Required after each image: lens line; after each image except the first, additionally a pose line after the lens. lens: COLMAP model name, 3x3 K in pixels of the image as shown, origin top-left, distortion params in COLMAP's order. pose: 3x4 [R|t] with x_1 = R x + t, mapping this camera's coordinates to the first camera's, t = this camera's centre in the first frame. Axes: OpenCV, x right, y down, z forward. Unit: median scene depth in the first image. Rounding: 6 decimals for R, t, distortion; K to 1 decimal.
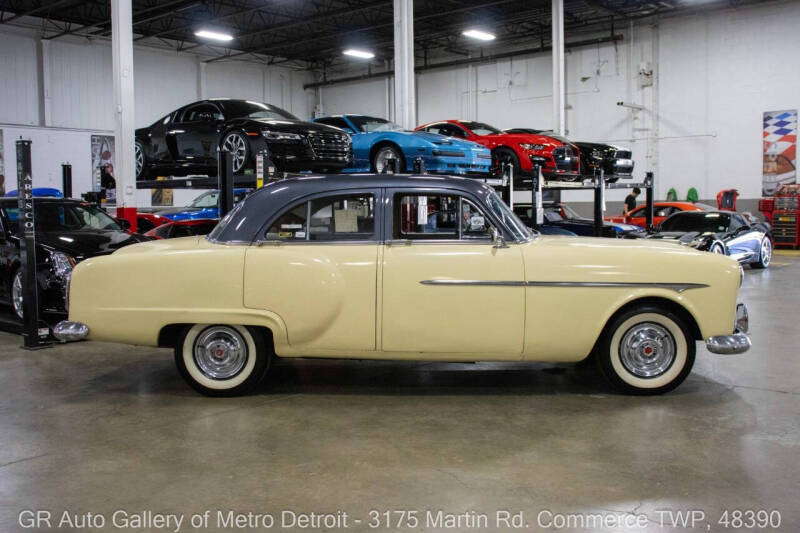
lens RADIAL K [[835.5, 0, 400.0], [0, 835.5, 266.5], [0, 0, 1]] dist [-0.006169, 0.001845]
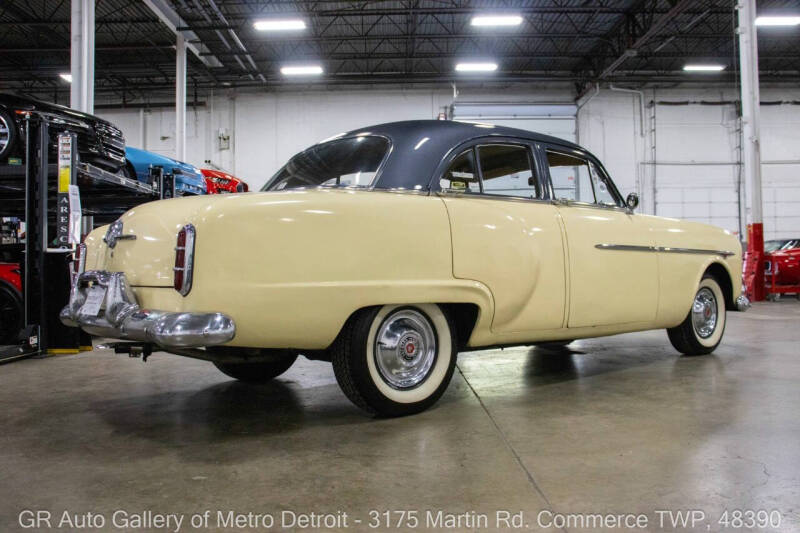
lens RADIAL K [[704.7, 0, 406.5], [0, 704.7, 256.5], [0, 0, 1]] dist [-0.081219, 0.007055]
pose [[0.733639, 0.010172, 0.679463, -0.180879], [0.061279, 0.994824, -0.081058, 0.022437], [-0.676771, 0.101104, 0.729218, 0.172363]]
